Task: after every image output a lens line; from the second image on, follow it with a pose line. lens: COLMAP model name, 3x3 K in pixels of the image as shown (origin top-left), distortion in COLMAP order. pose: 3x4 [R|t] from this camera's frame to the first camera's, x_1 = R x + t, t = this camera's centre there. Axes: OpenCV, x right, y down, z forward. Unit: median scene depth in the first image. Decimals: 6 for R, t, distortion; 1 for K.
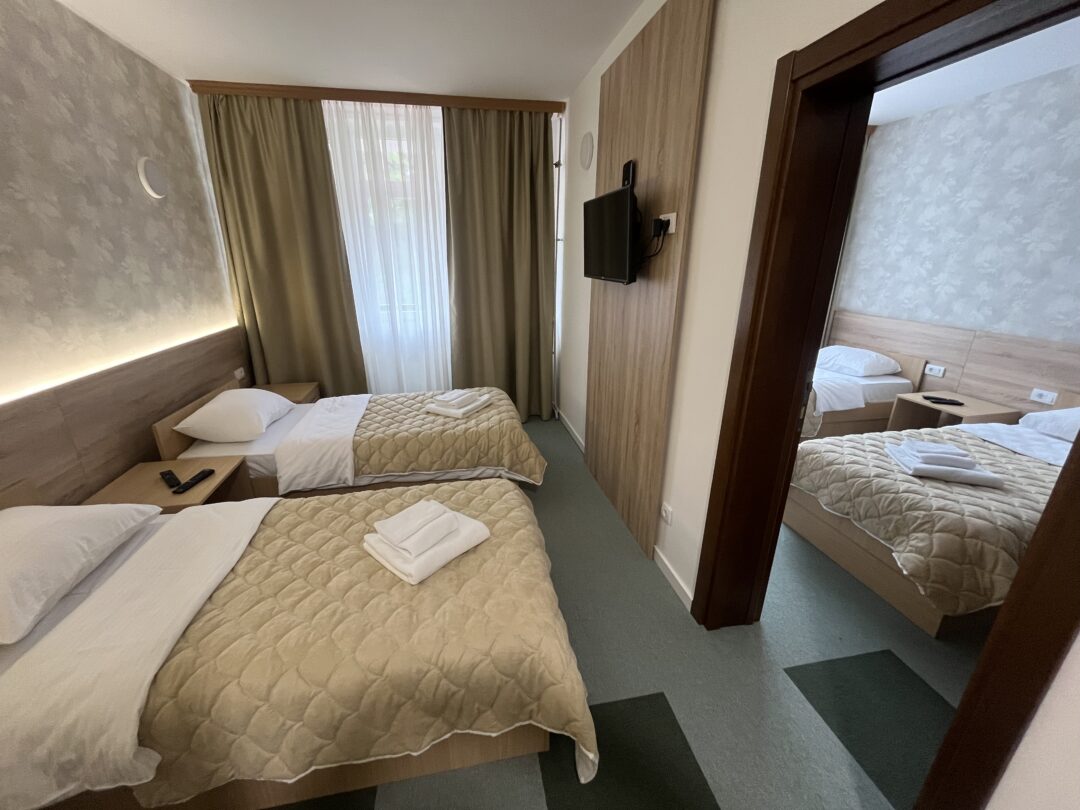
lens RADIAL K [[436.7, 0, 549.1], [0, 436.7, 400.7], [0, 0, 1]] dist [0.013711, -0.000808]
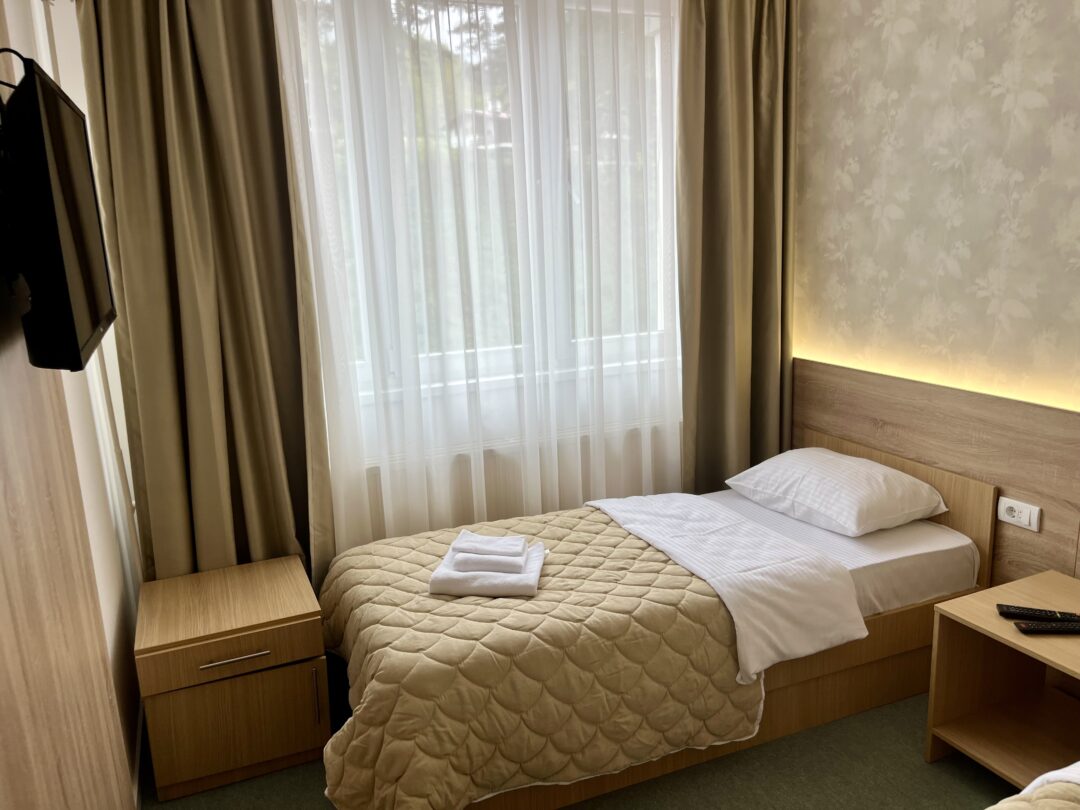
lens RADIAL K [[824.1, 0, 544.8], [0, 824.1, 412.3], [0, 0, 1]] dist [0.044794, -0.058850]
pose [[0.980447, -0.087563, 0.176226, 0.370866], [0.105753, 0.989688, -0.096609, -0.139135], [-0.165950, 0.113357, 0.979597, 0.369628]]
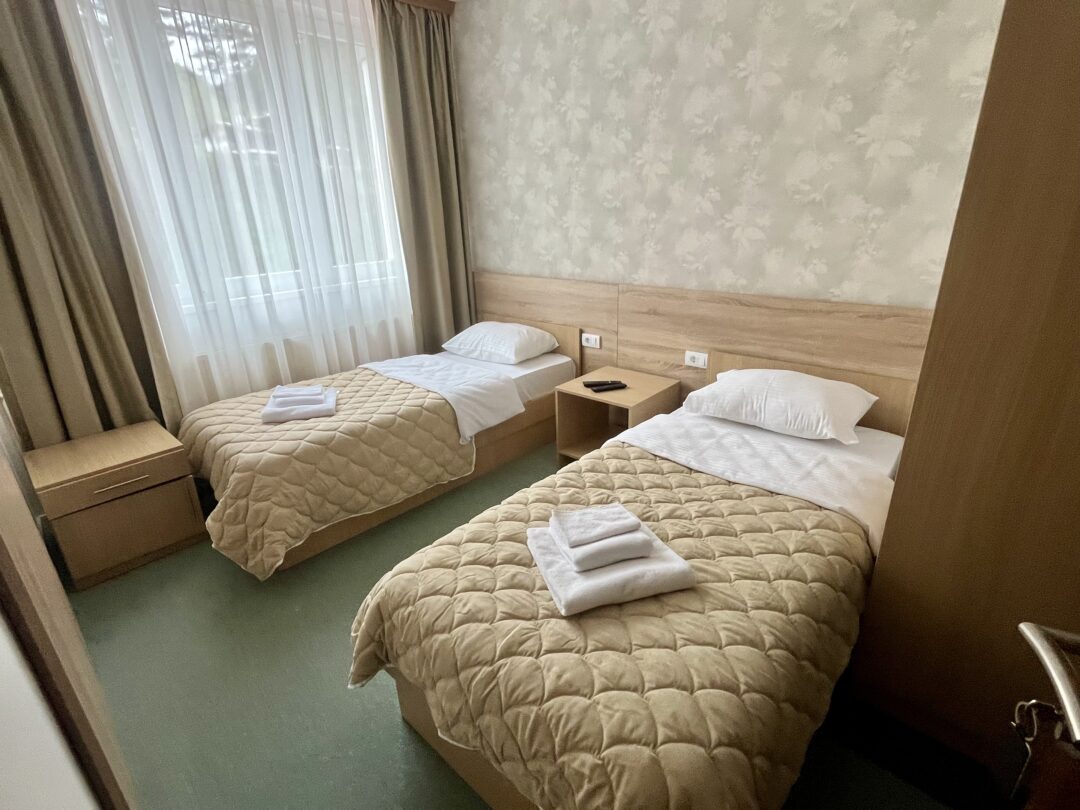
lens RADIAL K [[527.0, 0, 533.3], [0, 527.0, 399.7], [0, 0, 1]] dist [0.006786, 0.001375]
pose [[0.827113, -0.233089, 0.511423, 0.330271], [0.222190, 0.971430, 0.083403, -0.072544], [-0.516251, 0.044649, 0.855272, 0.305534]]
